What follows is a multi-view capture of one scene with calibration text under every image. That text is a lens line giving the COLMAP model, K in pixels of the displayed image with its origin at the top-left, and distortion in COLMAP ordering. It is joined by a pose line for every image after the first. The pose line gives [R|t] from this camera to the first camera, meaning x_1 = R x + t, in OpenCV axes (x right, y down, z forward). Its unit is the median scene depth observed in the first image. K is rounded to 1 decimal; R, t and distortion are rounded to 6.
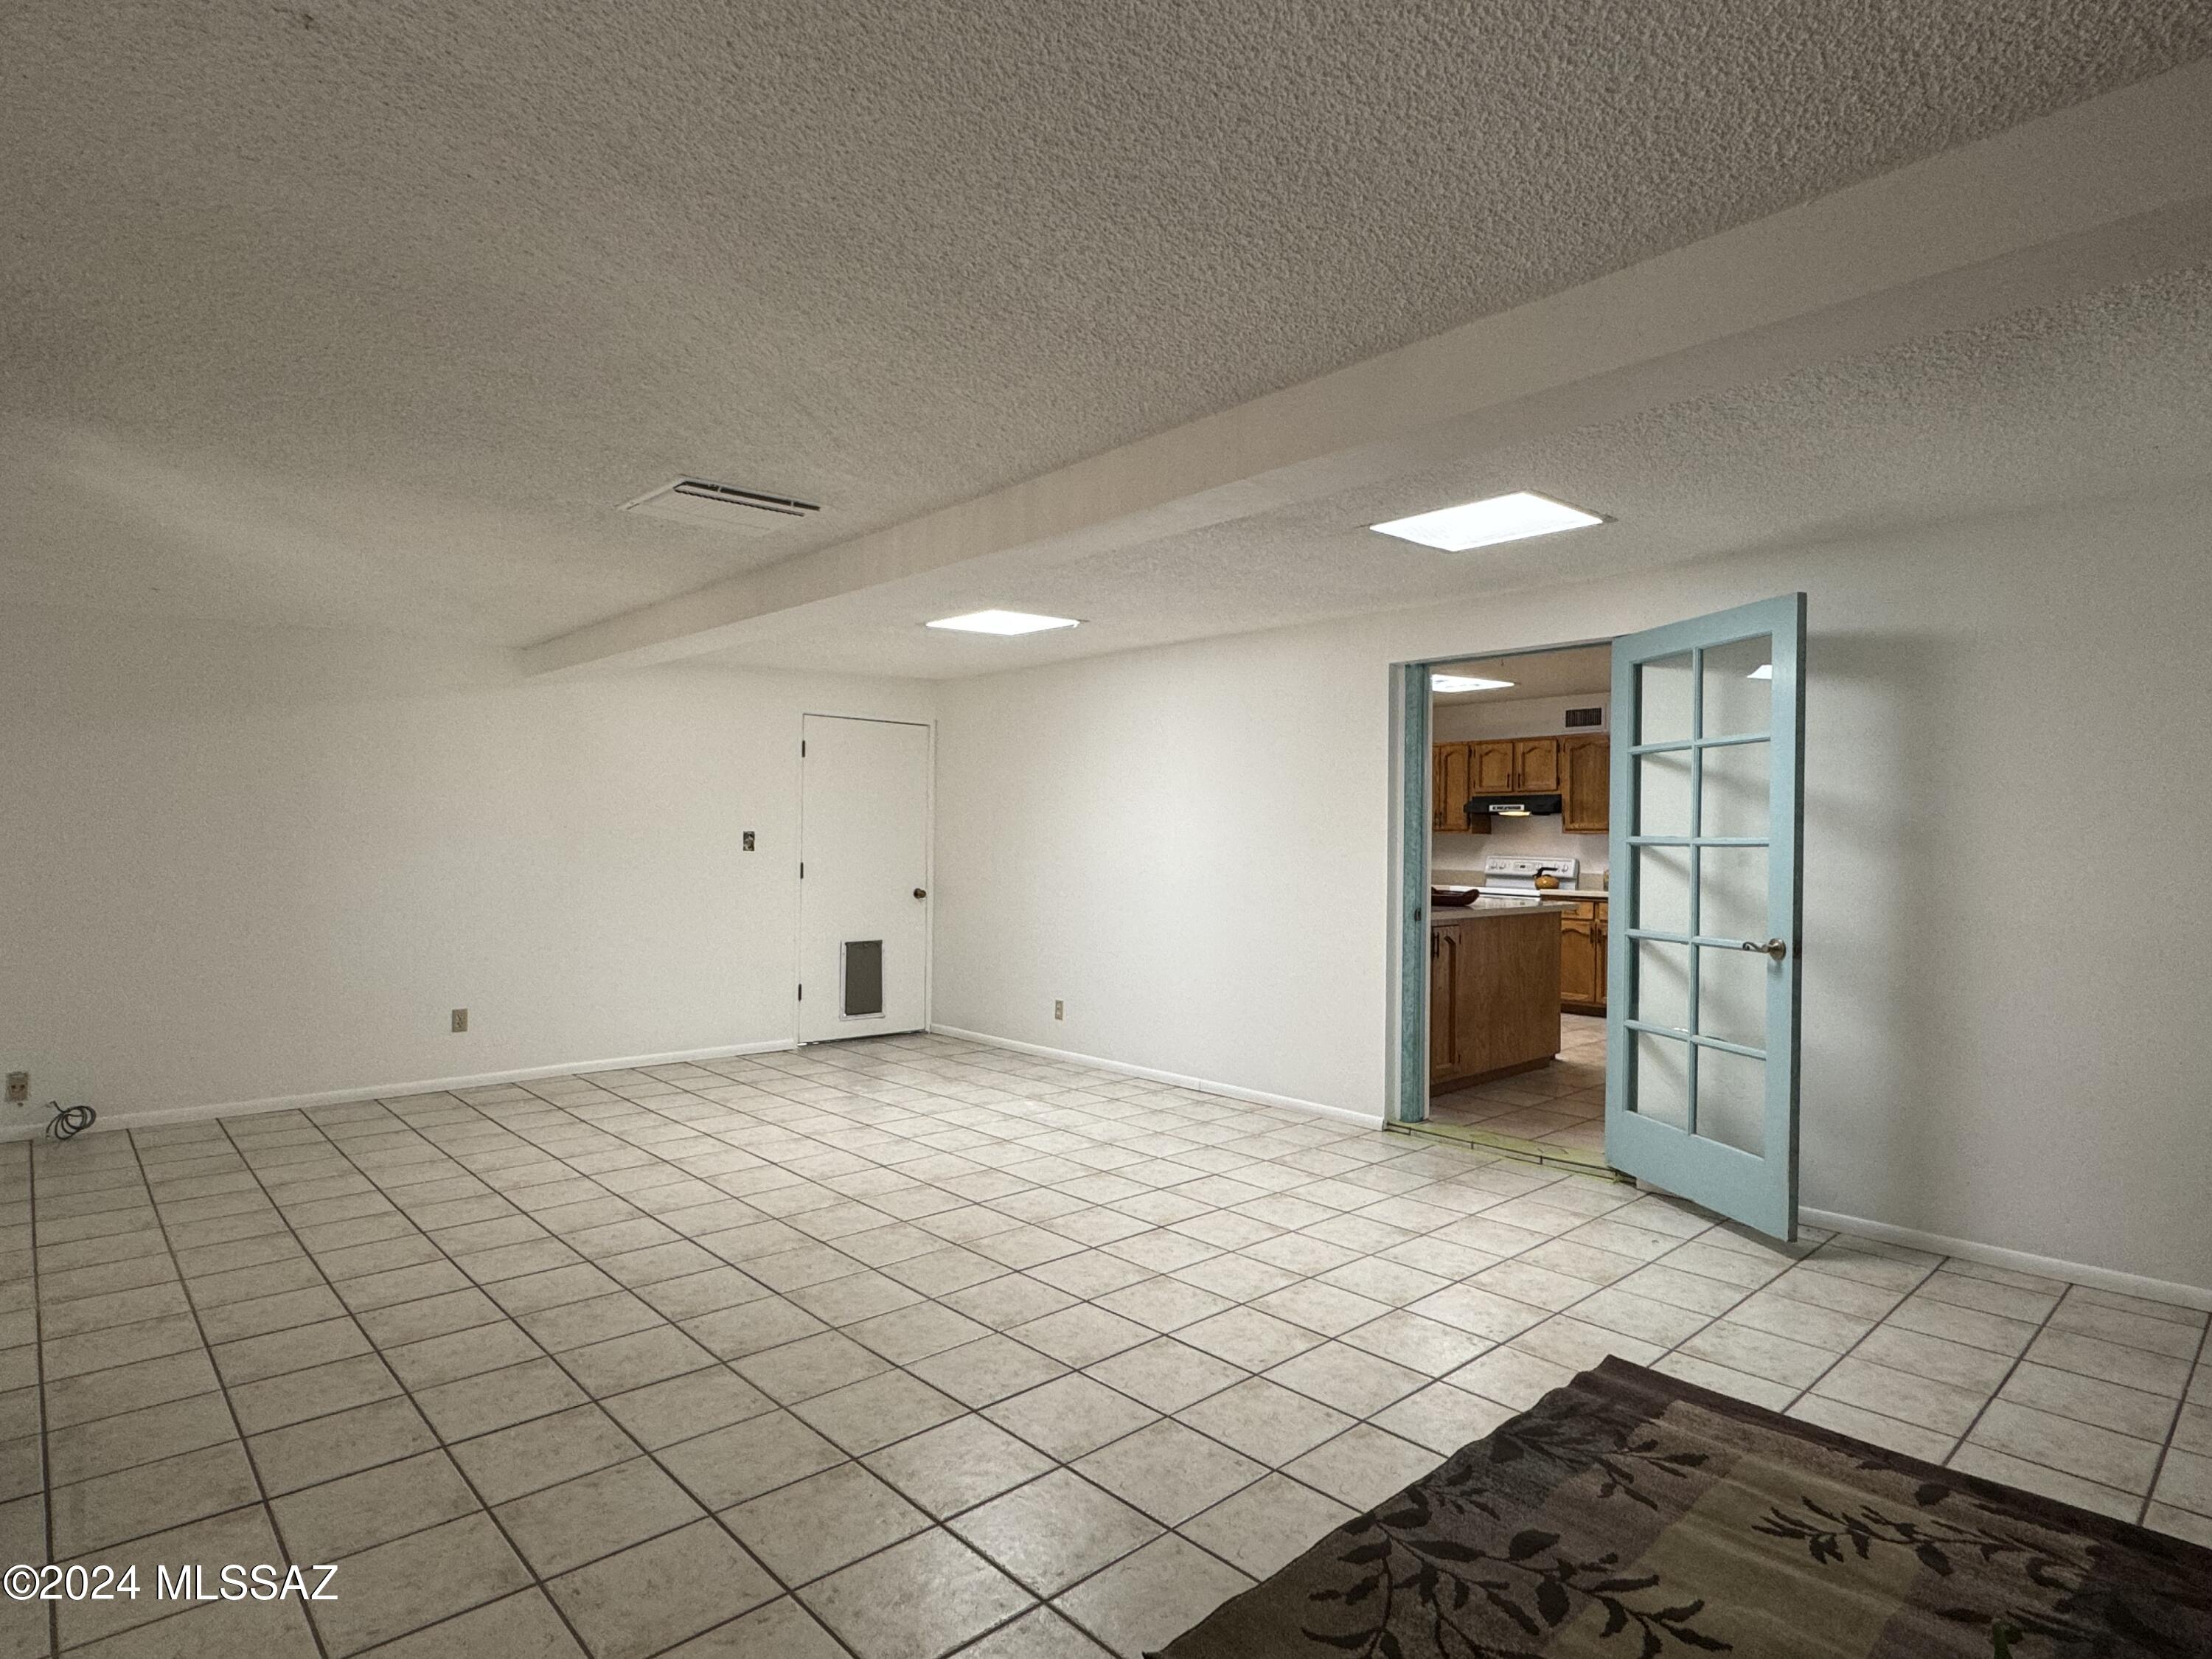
lens RADIAL K [[1175.4, 0, 1102.8], [0, 1175.4, 835.3], [0, 0, 1]] dist [-0.002489, 0.001264]
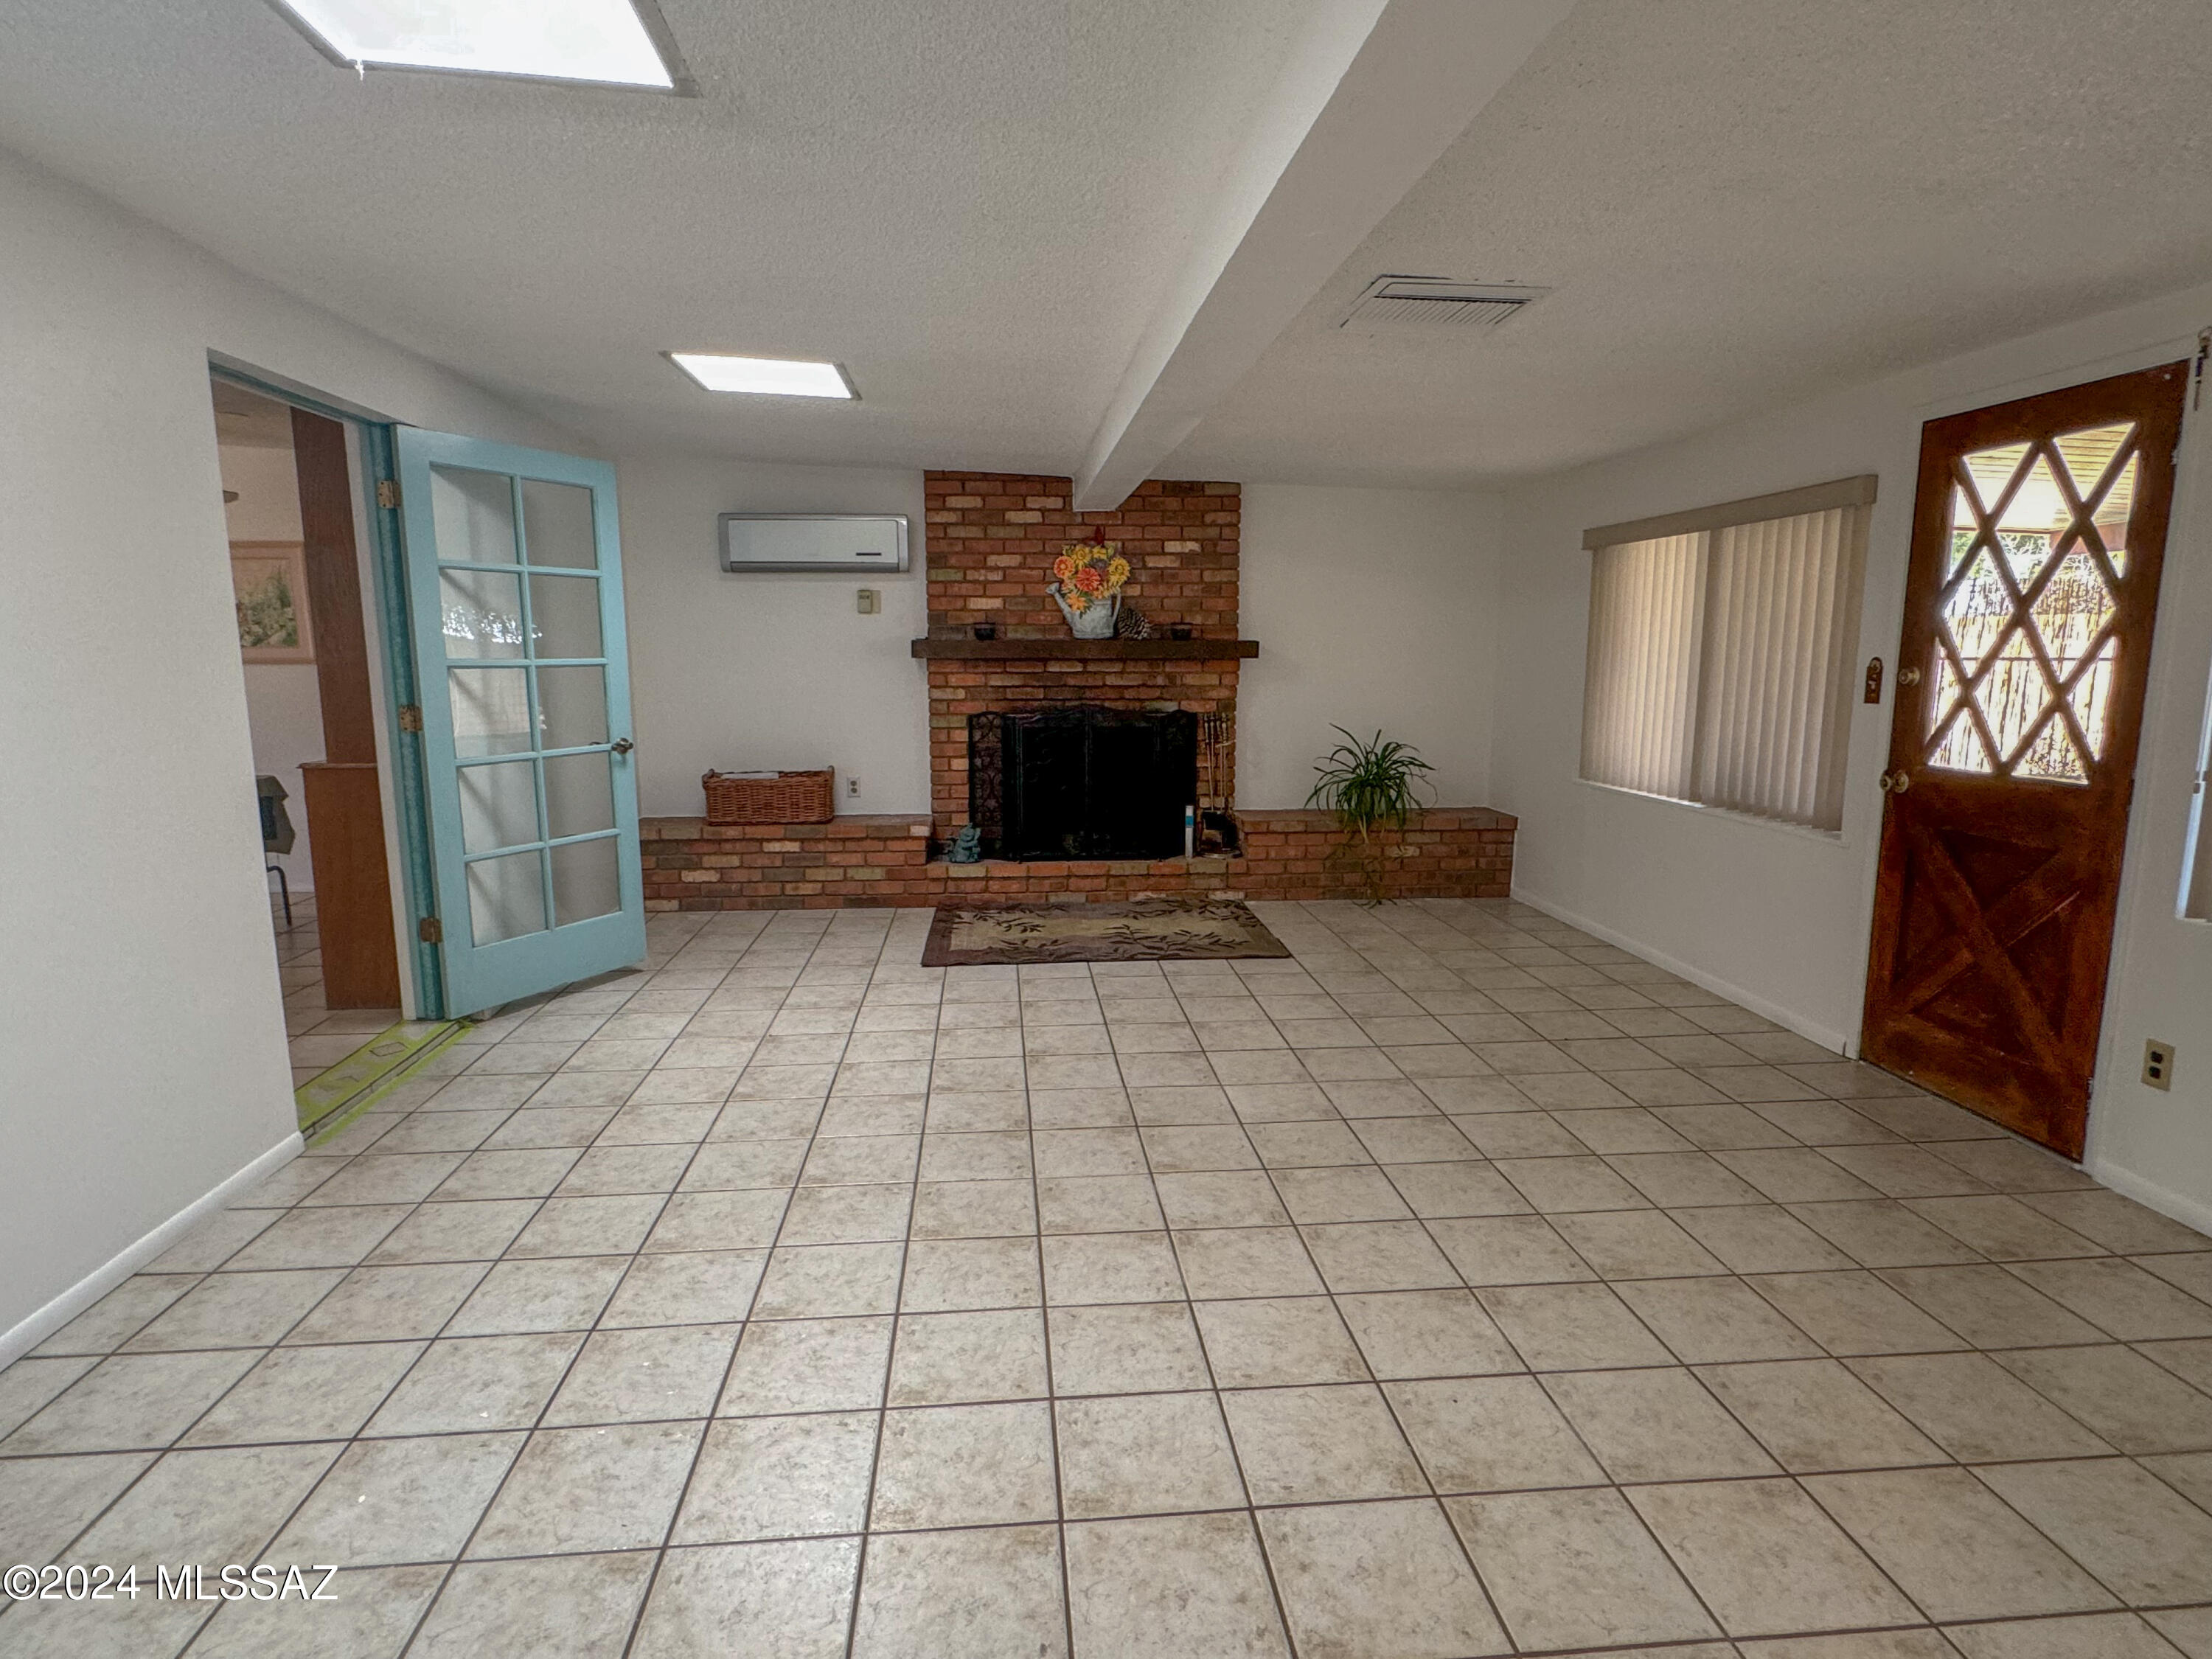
lens RADIAL K [[1175.4, 0, 1107.7], [0, 1175.4, 833.7], [0, 0, 1]] dist [-0.002489, 0.001264]
pose [[-0.797255, -0.107047, 0.594076, -0.571924], [-0.013671, 0.987100, 0.159519, -0.019097], [-0.603488, 0.119055, -0.788434, 1.564598]]
